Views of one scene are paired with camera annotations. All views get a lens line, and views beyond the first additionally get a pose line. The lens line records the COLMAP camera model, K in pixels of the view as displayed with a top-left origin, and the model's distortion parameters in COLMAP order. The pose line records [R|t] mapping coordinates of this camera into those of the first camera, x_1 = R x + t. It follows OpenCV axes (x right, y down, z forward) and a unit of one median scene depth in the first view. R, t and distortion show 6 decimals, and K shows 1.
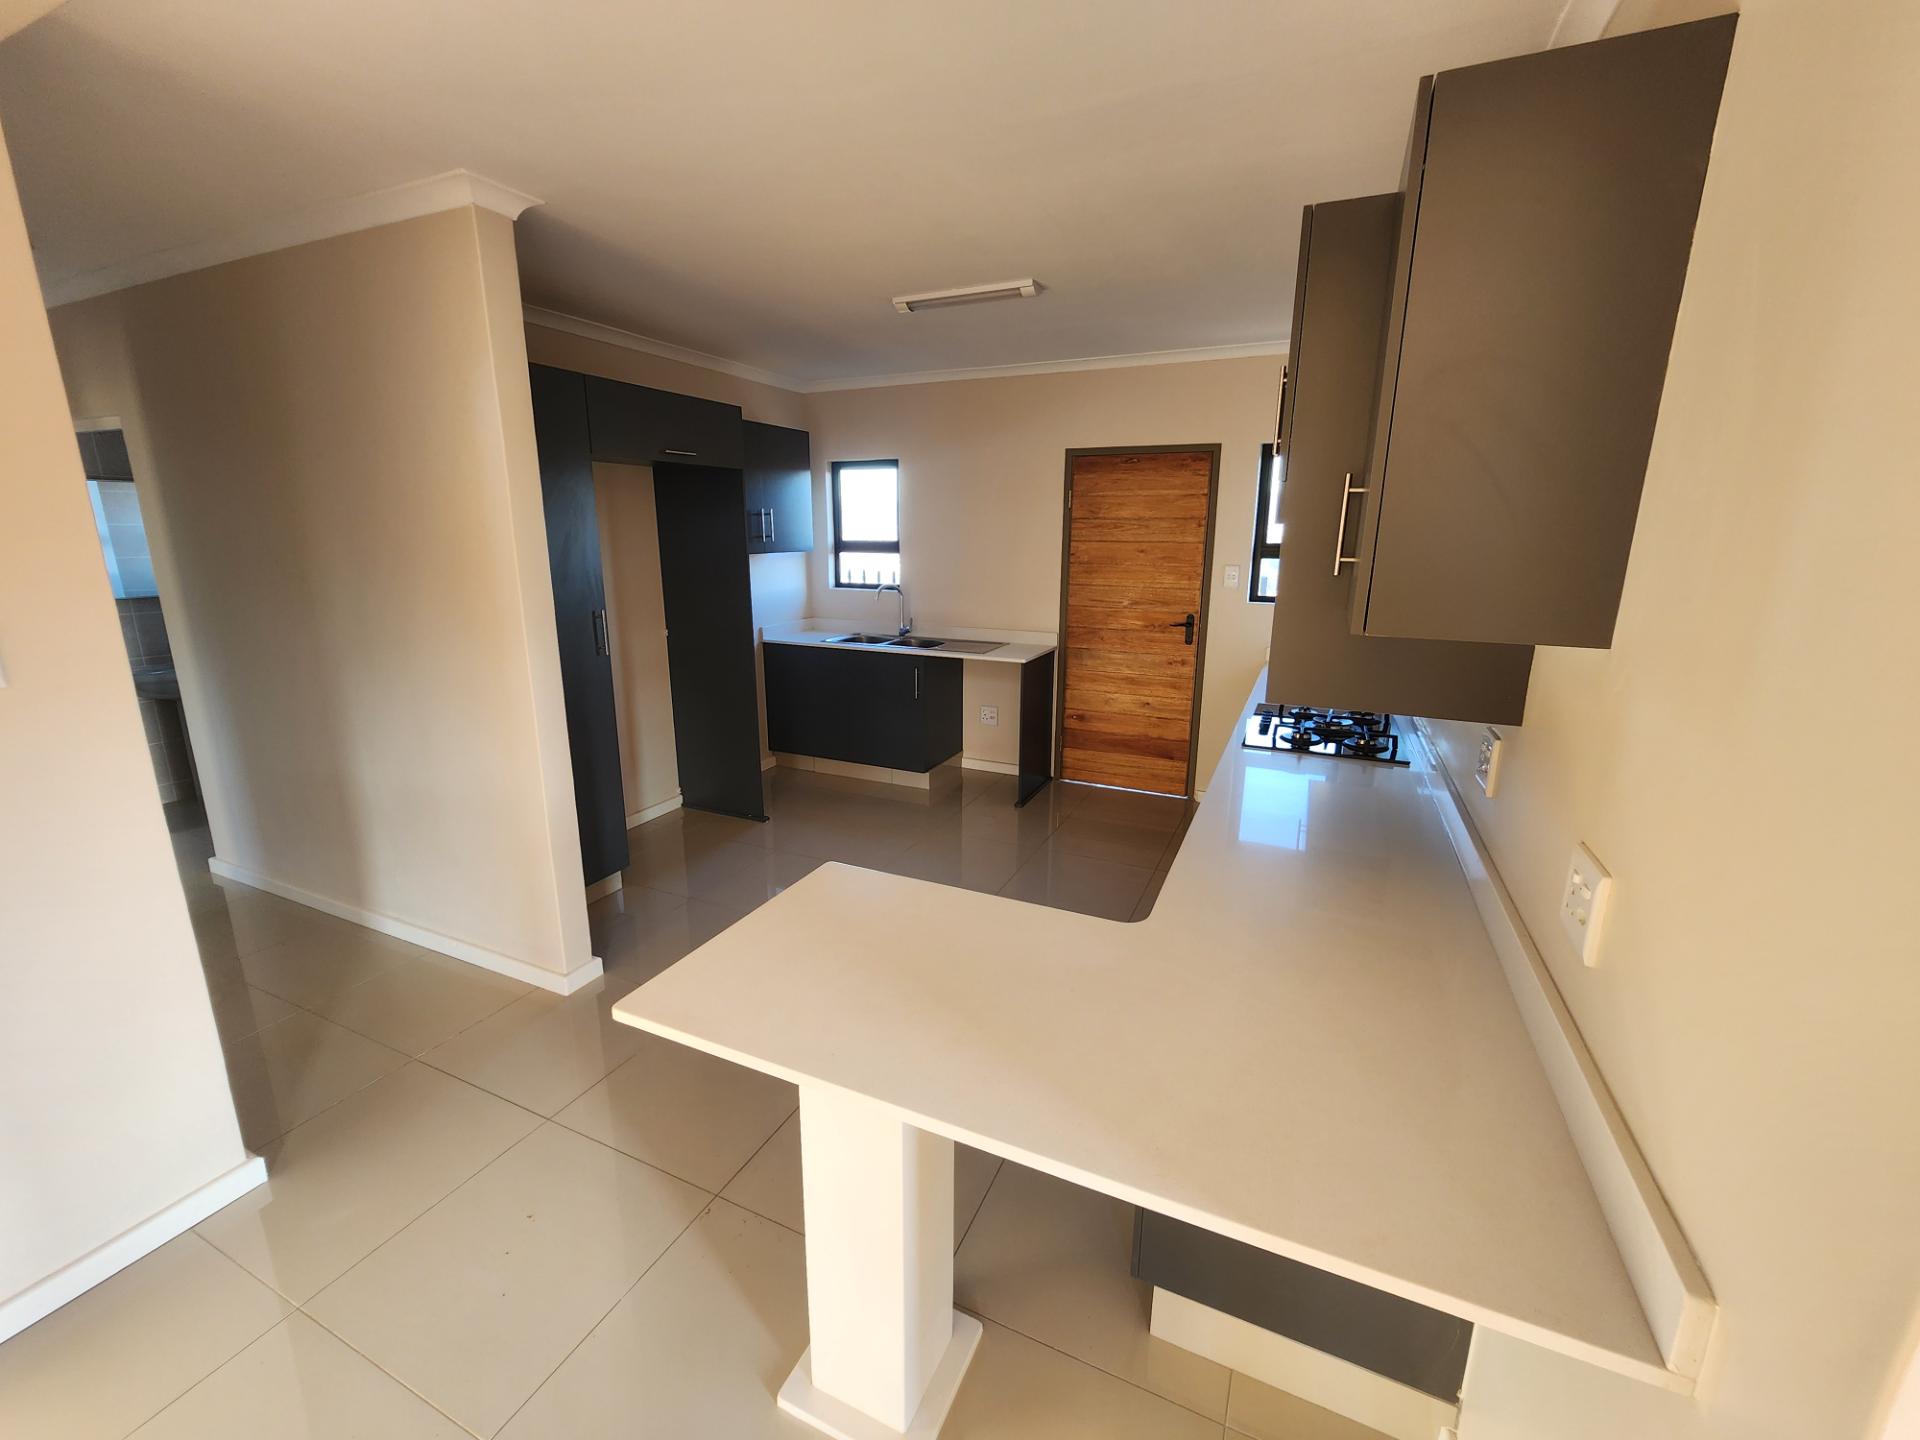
lens RADIAL K [[786.2, 0, 955.0], [0, 786.2, 708.3], [0, 0, 1]] dist [-0.002157, -0.000360]
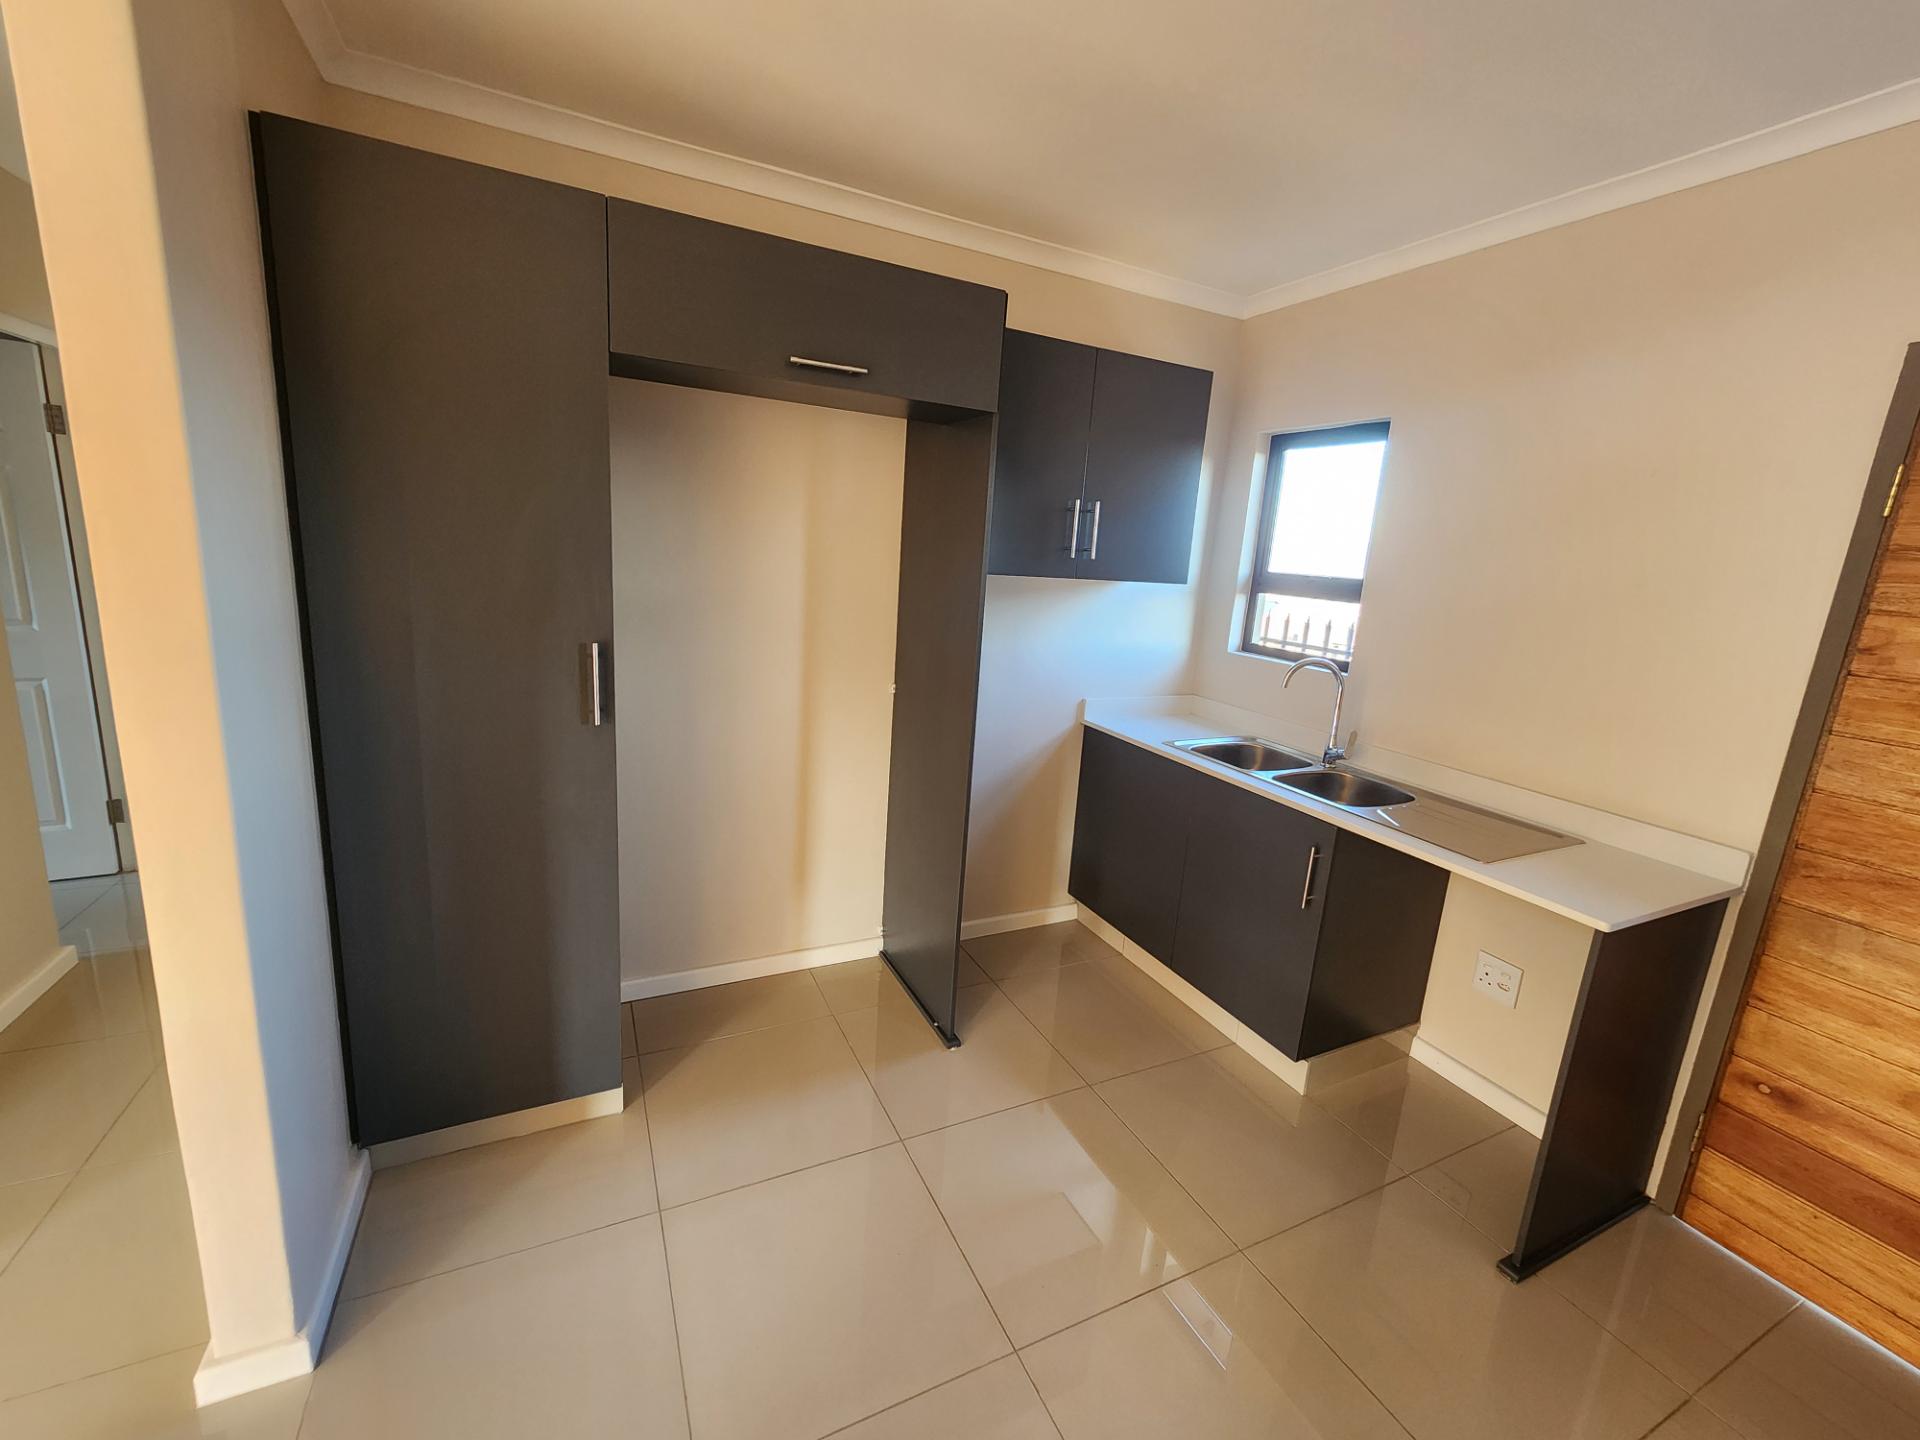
lens RADIAL K [[786.2, 0, 955.0], [0, 786.2, 708.3], [0, 0, 1]] dist [-0.002157, -0.000360]
pose [[0.772275, 0.175875, -0.610458, 0.055211], [-0.202576, 0.978928, 0.025759, -0.098611], [0.602125, 0.103771, 0.791630, 0.487994]]
